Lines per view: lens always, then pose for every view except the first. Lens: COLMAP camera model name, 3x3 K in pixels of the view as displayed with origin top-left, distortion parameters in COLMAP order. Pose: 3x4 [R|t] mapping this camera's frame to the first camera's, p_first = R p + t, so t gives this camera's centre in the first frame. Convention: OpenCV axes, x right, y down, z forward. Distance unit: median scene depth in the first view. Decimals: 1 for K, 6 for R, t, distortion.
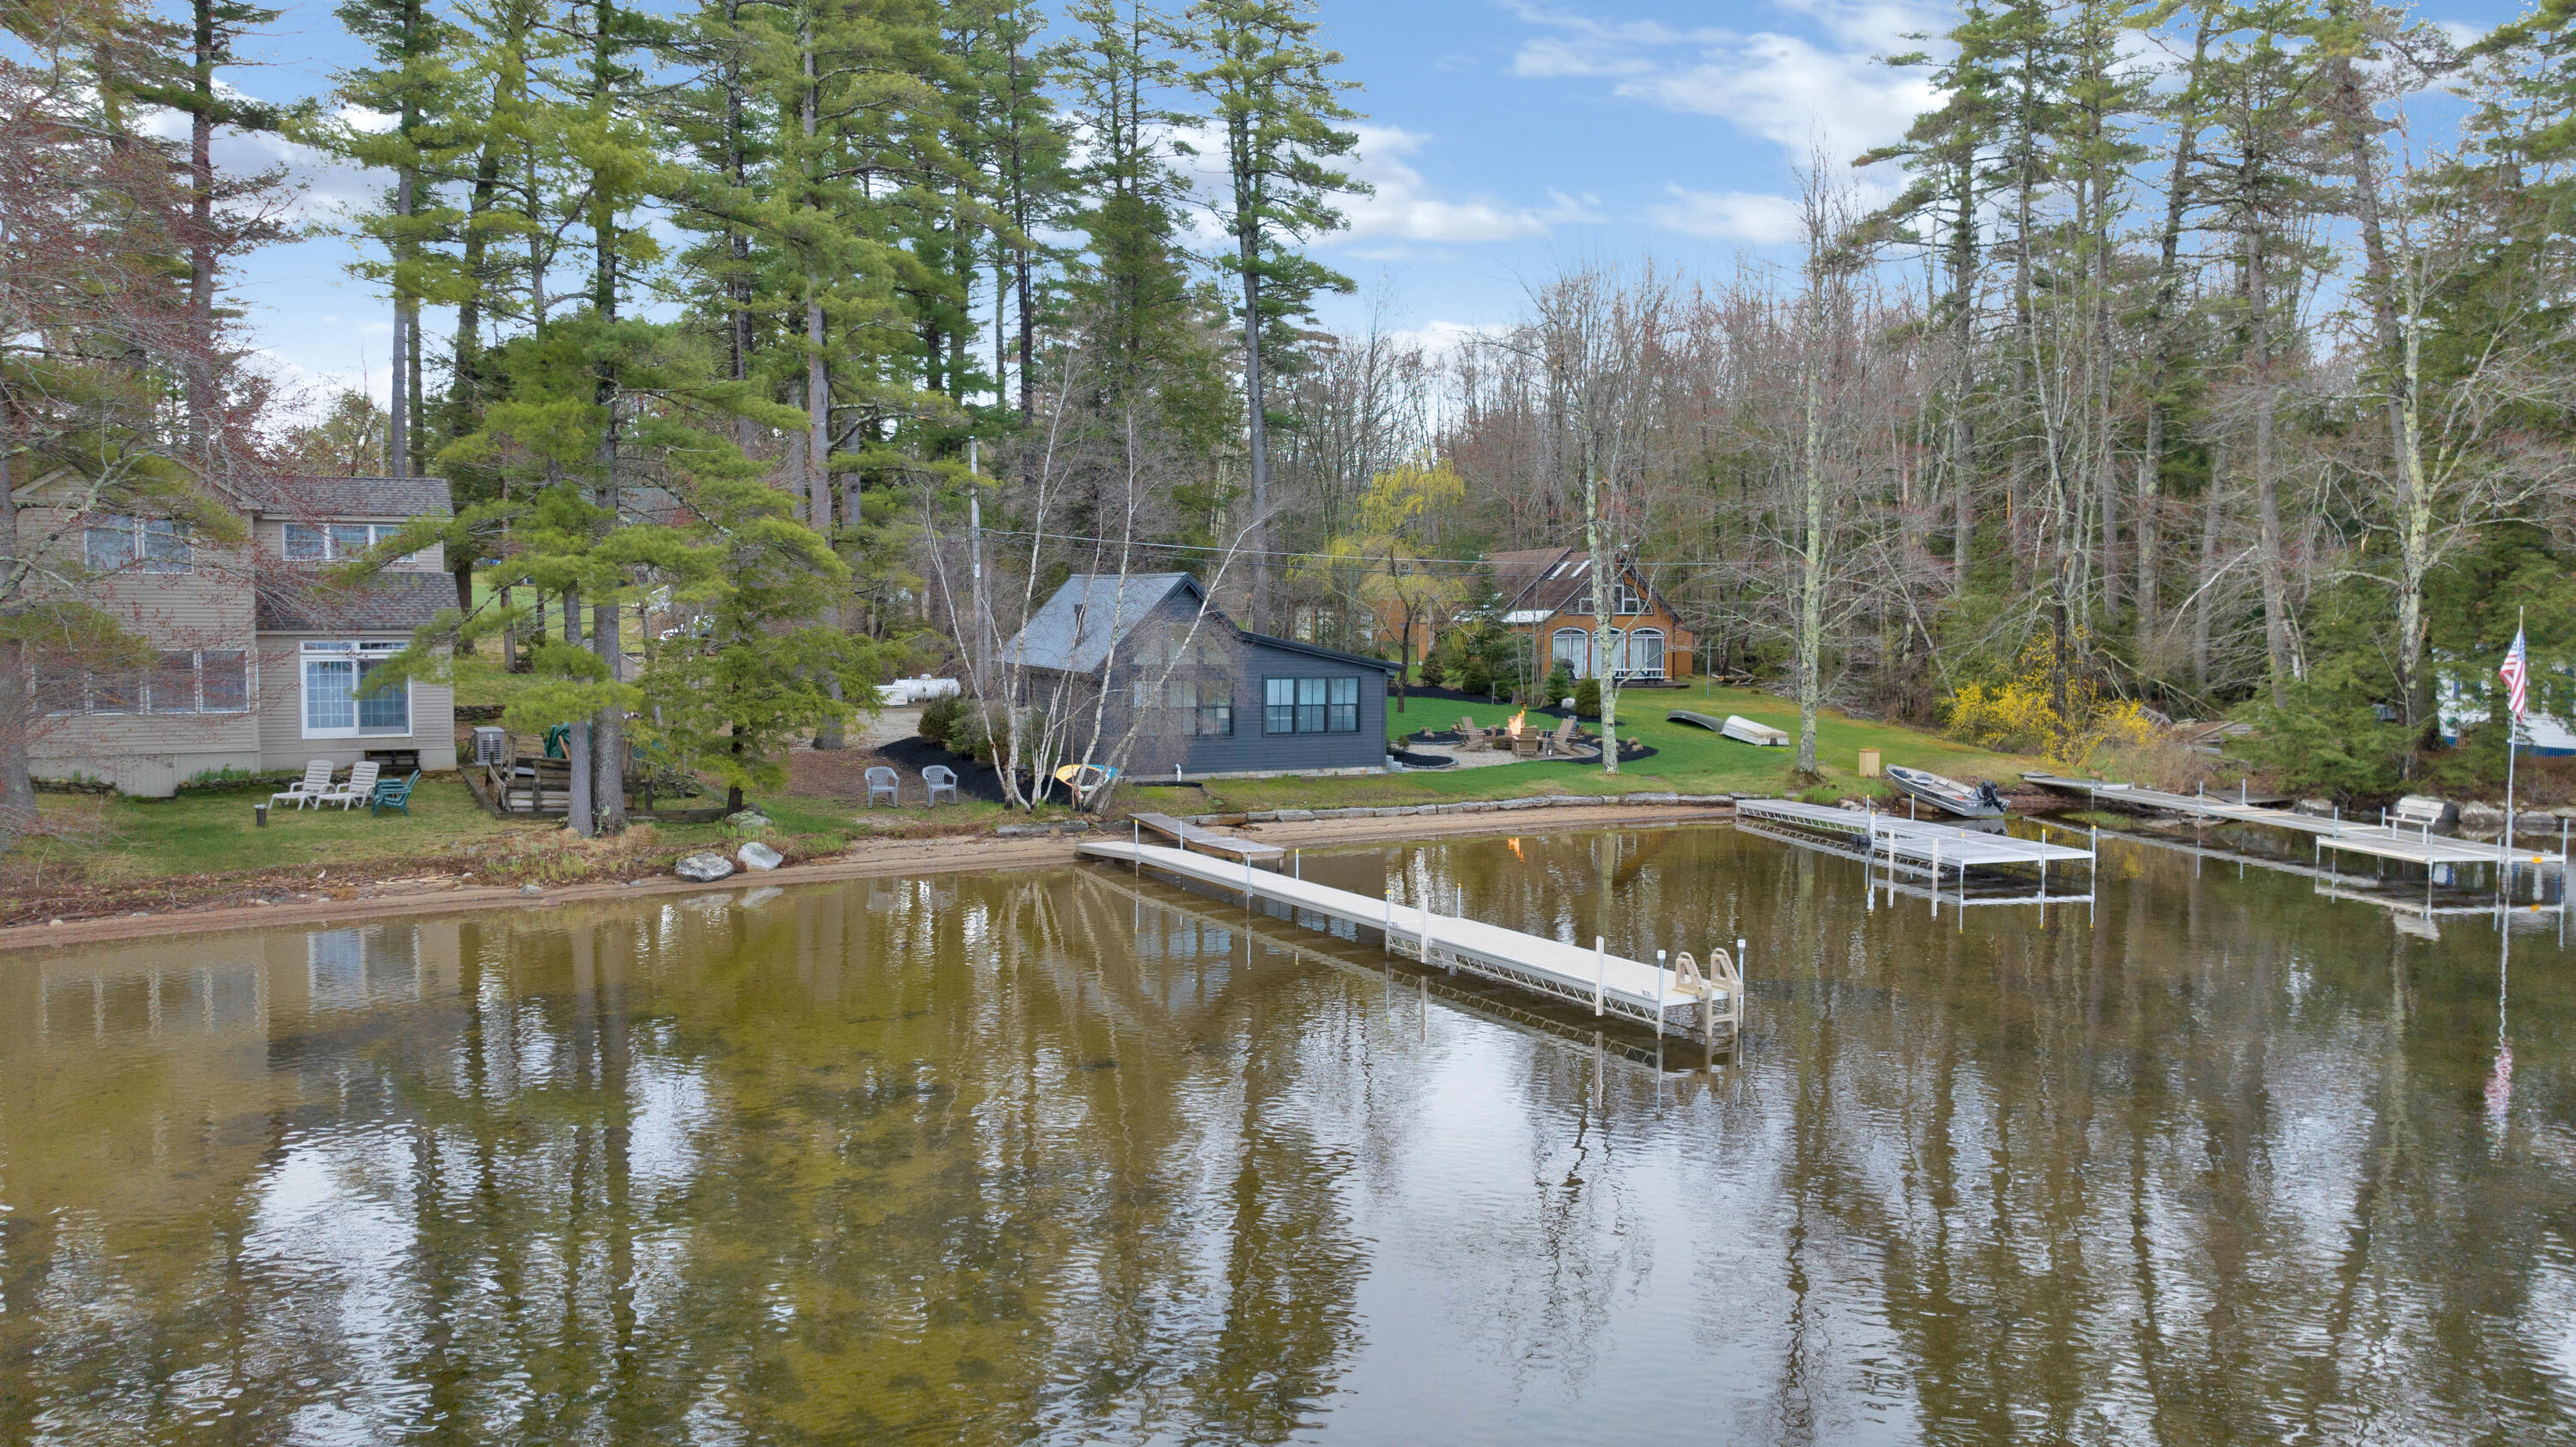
lens RADIAL K [[1819.1, 0, 1285.2], [0, 1819.1, 732.2], [0, 0, 1]] dist [-0.037675, 0.039423]
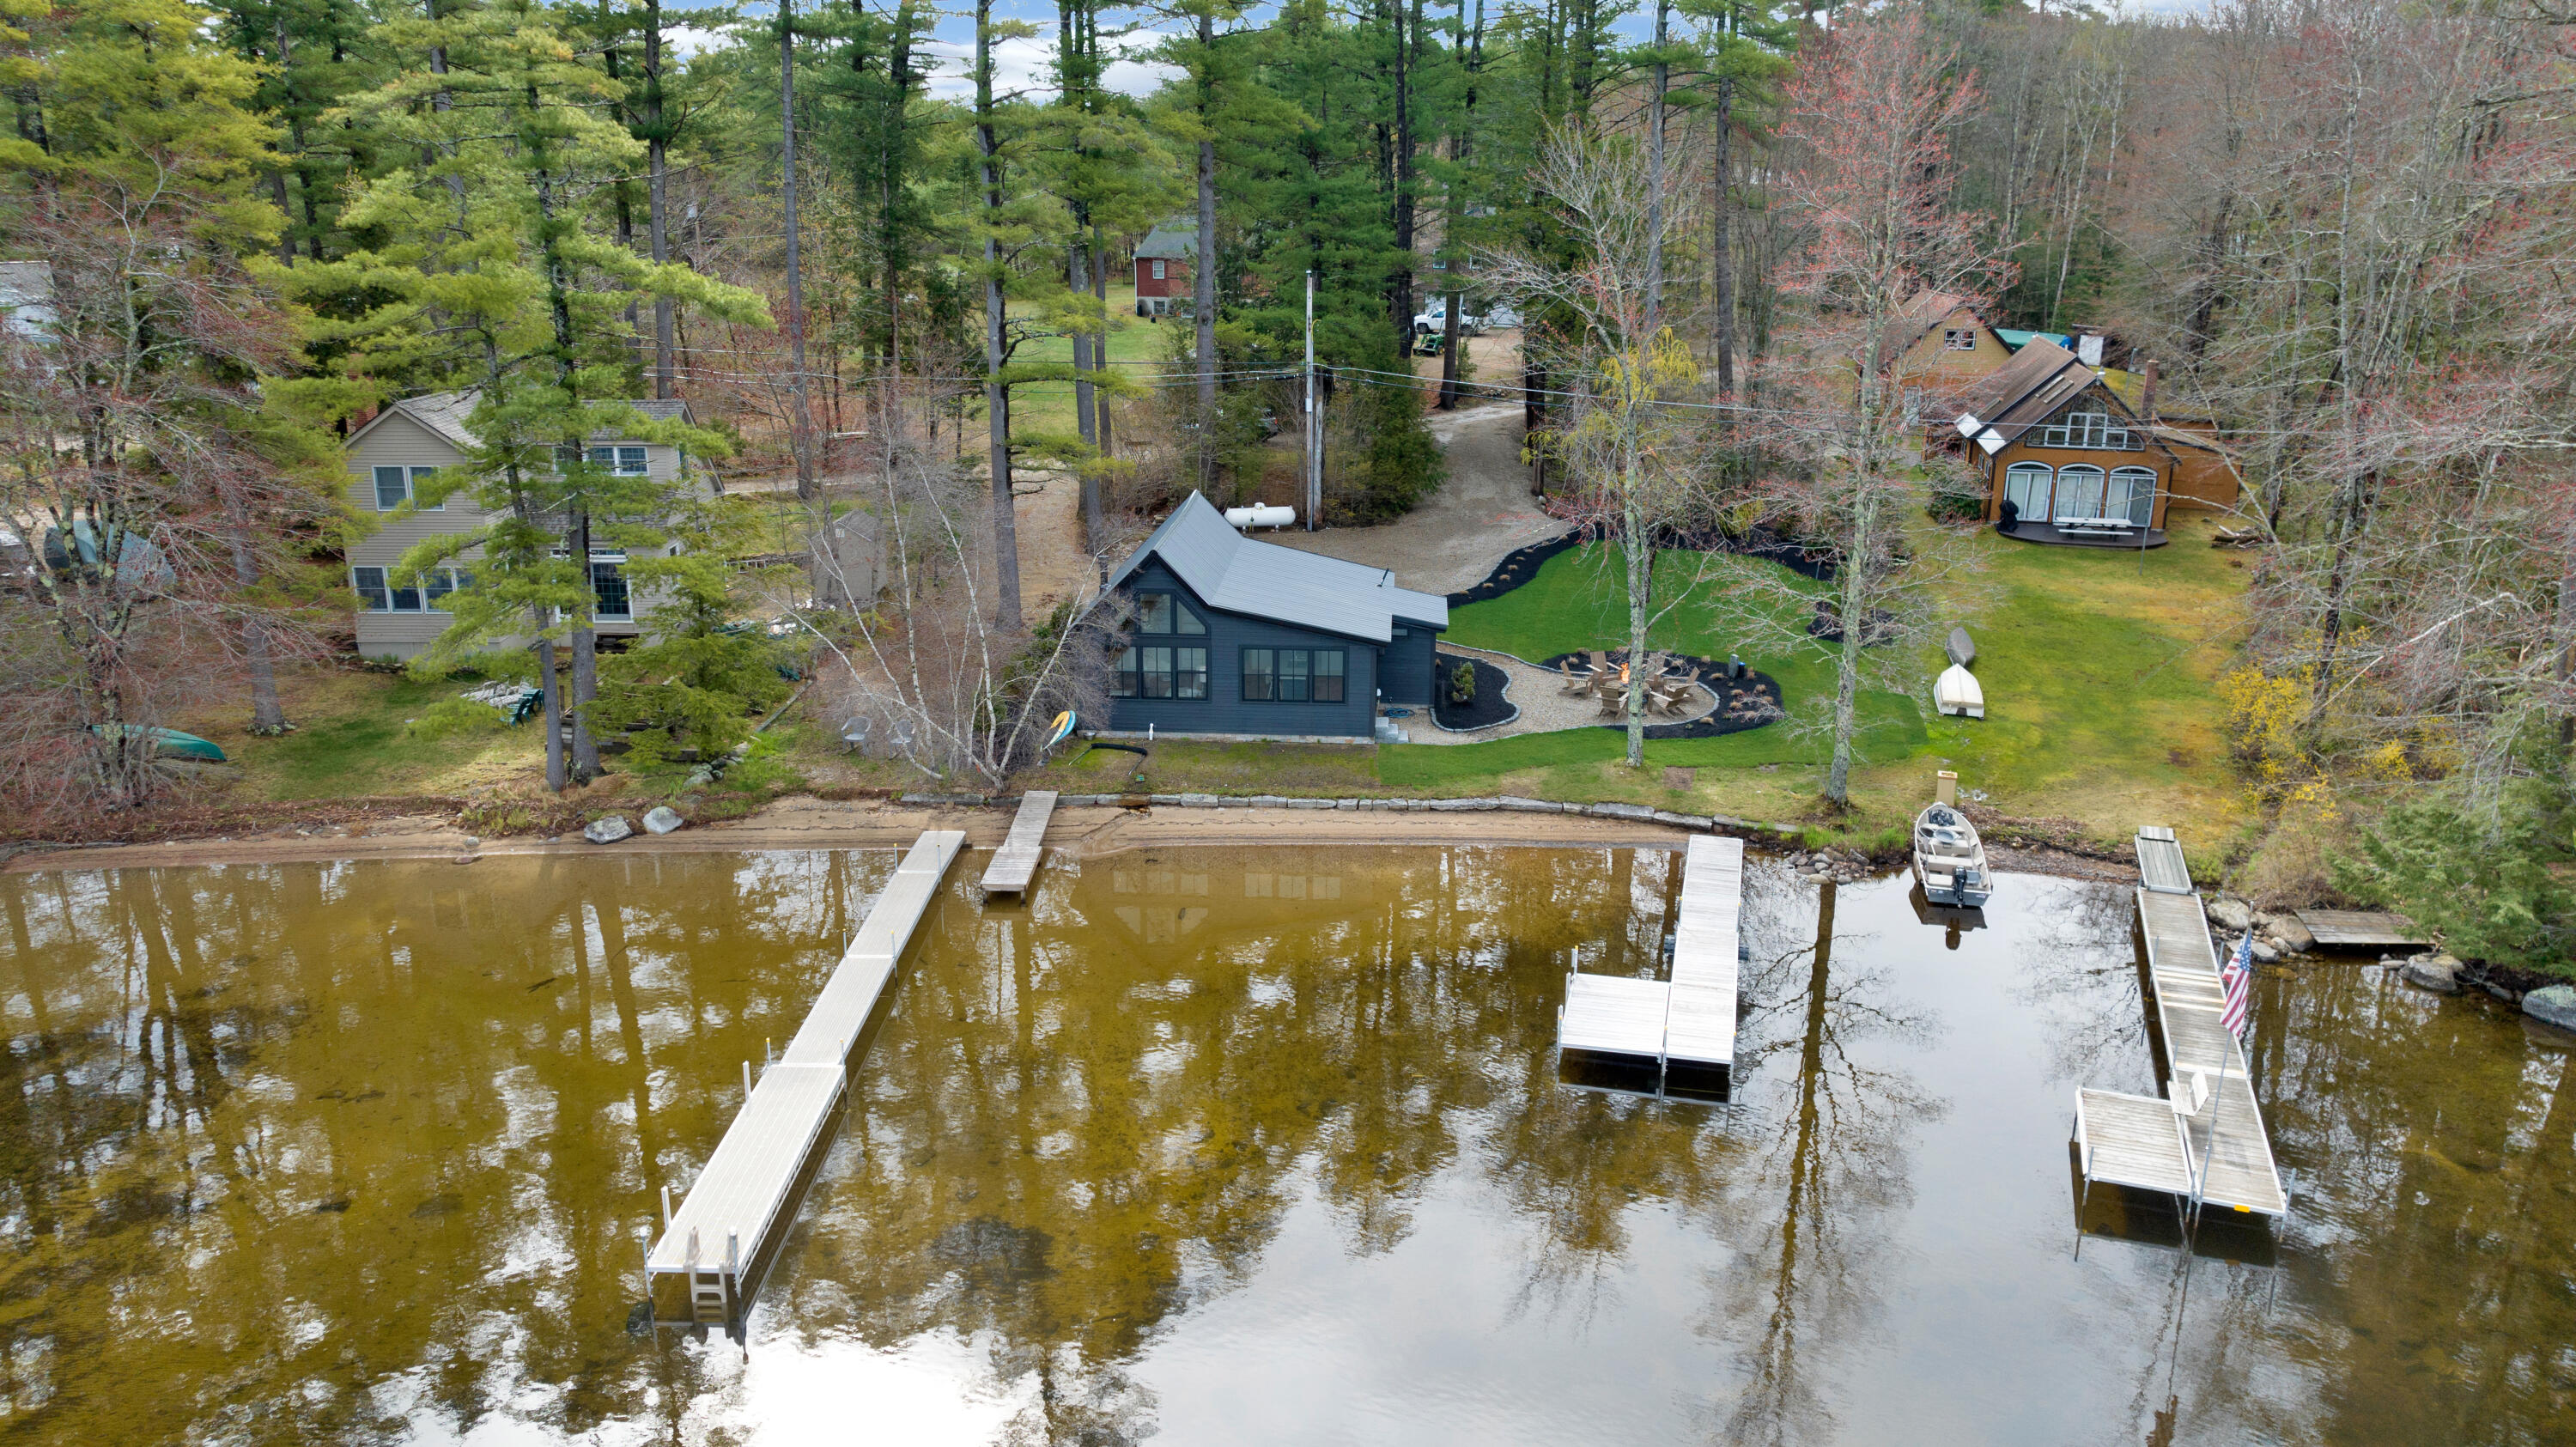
lens RADIAL K [[1819.1, 0, 1291.0], [0, 1819.1, 715.1], [0, 0, 1]] dist [-0.037675, 0.039423]
pose [[0.872610, 0.136183, -0.469048, 0.493293], [-0.033221, 0.974667, 0.221180, -0.217668], [0.487287, -0.177422, 0.855028, 0.121481]]
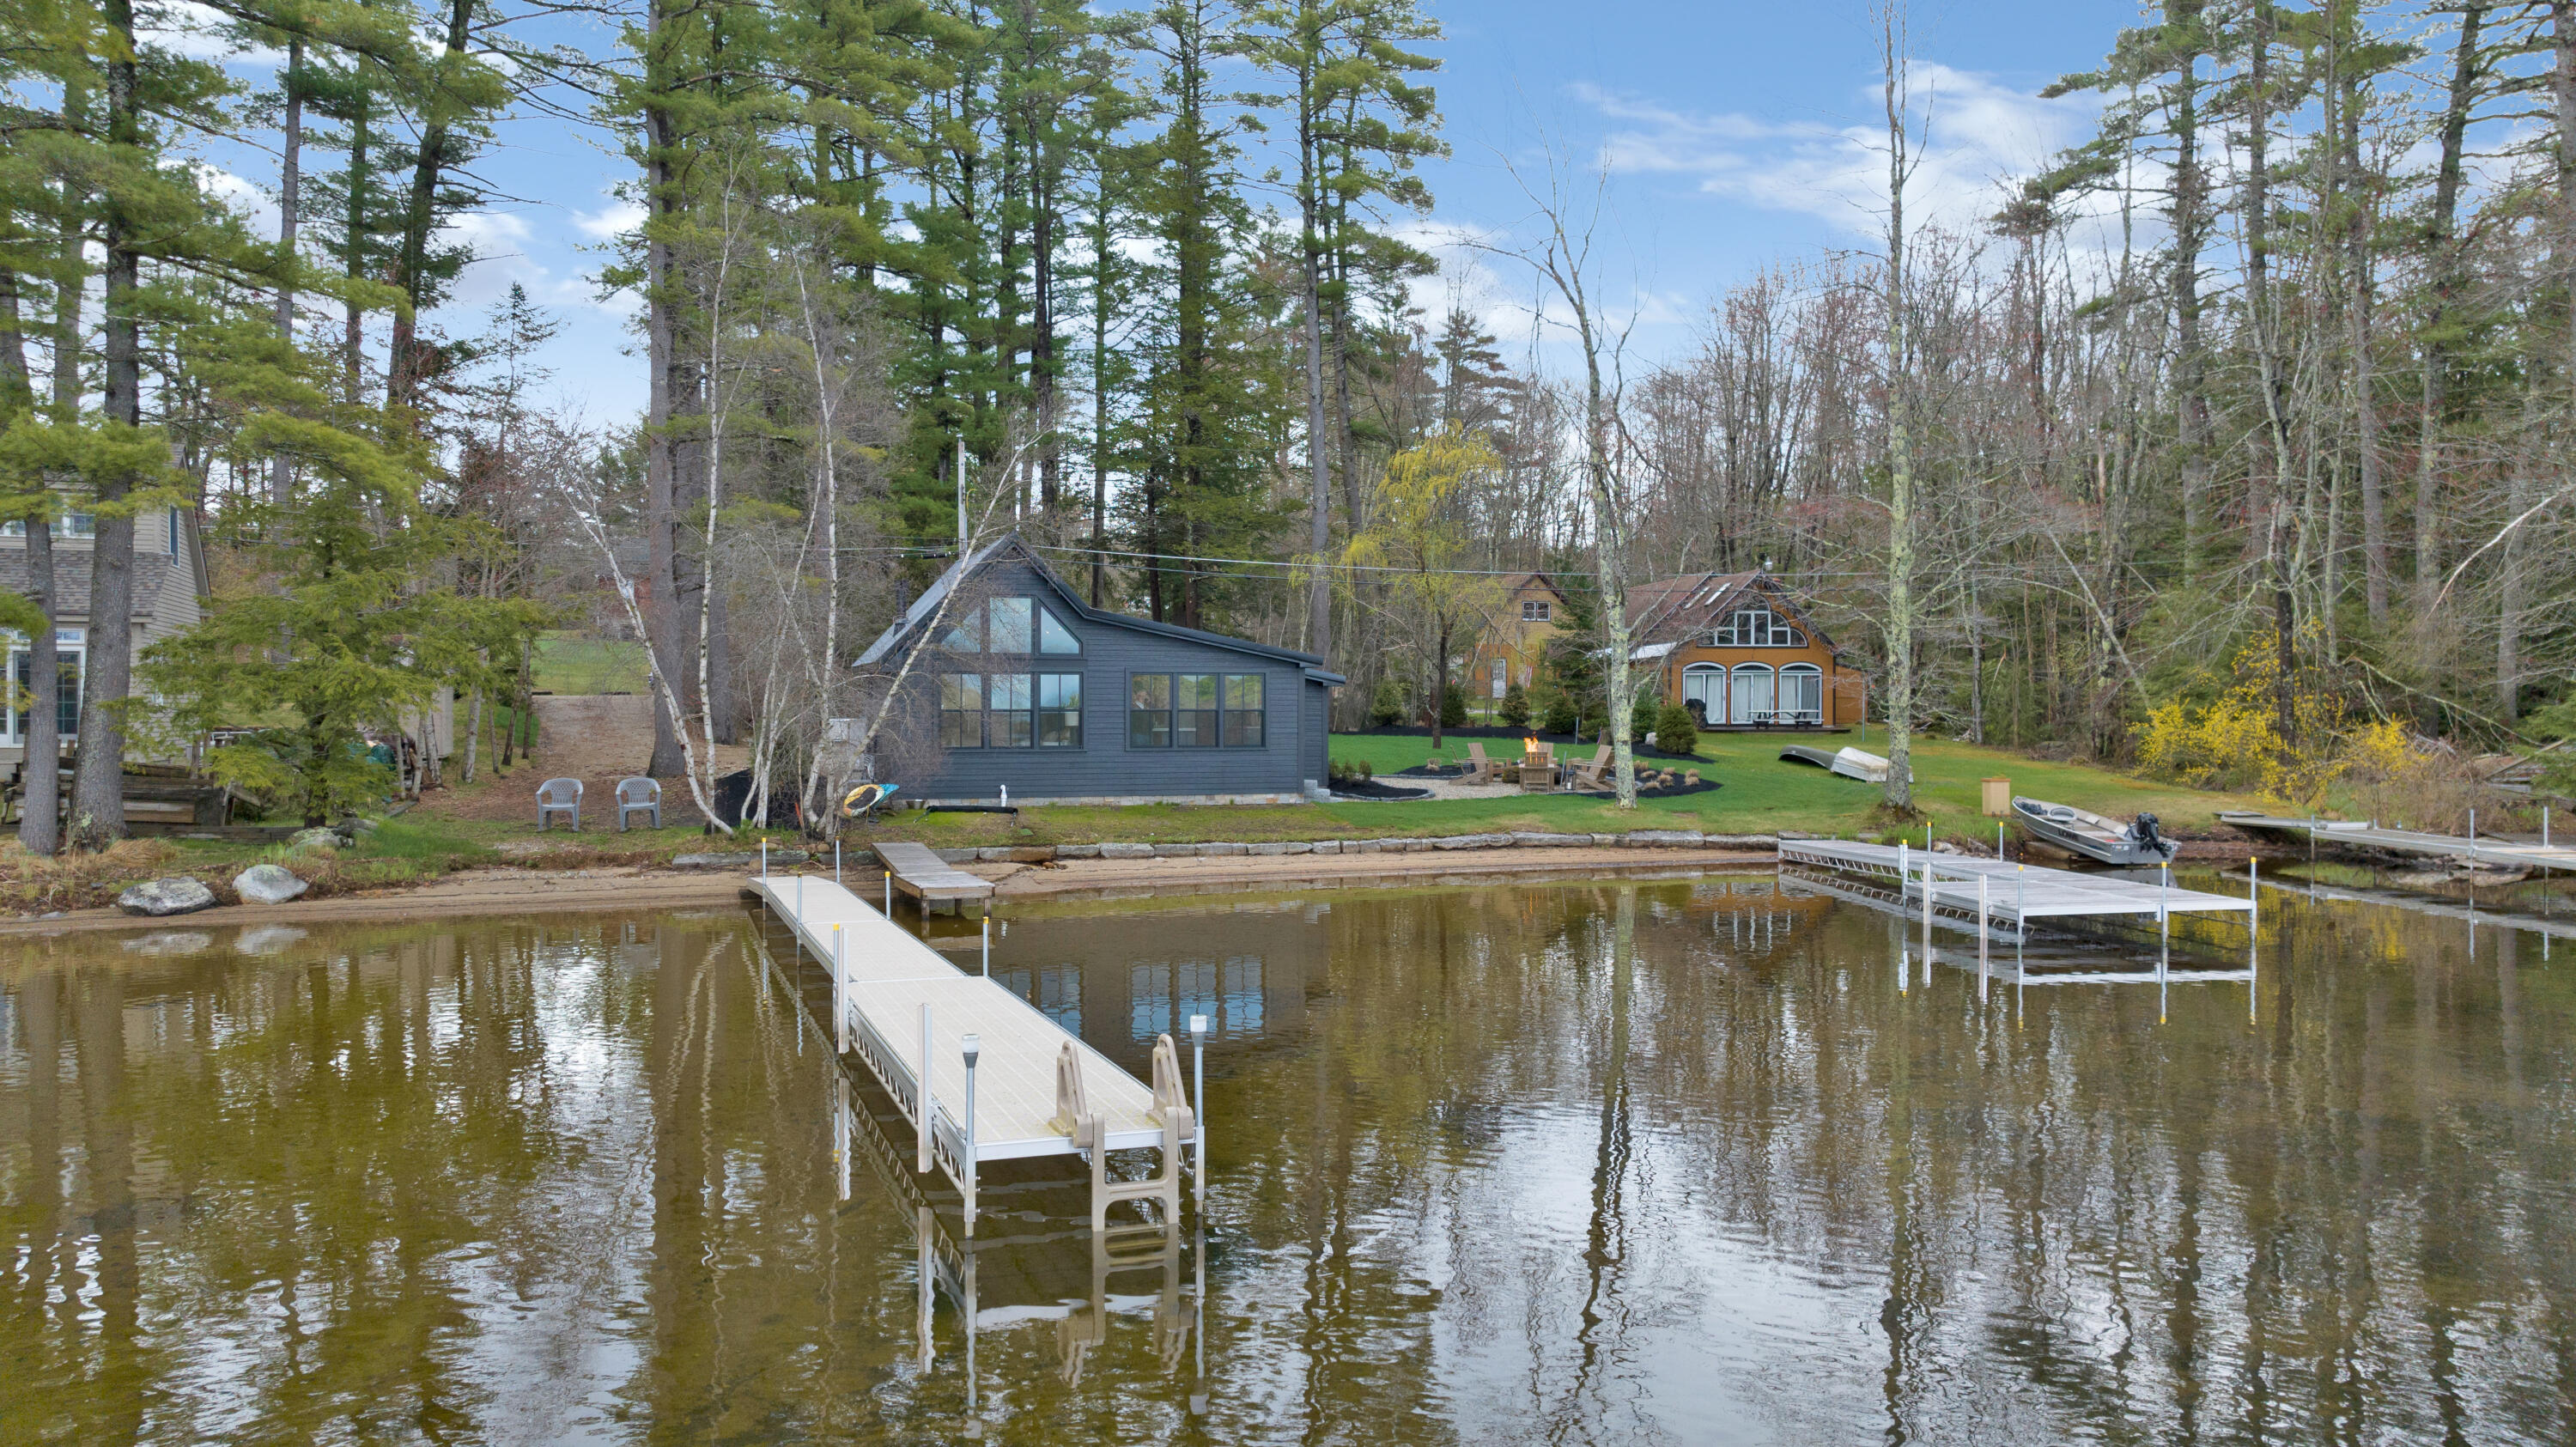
lens RADIAL K [[1819.1, 0, 1287.9], [0, 1819.1, 734.2], [0, 0, 1]] dist [-0.037675, 0.039423]
pose [[0.989495, -0.002138, -0.144553, 0.159851], [-0.005000, 0.998786, -0.048999, 0.031620], [0.144483, 0.049207, 0.988283, 0.261623]]
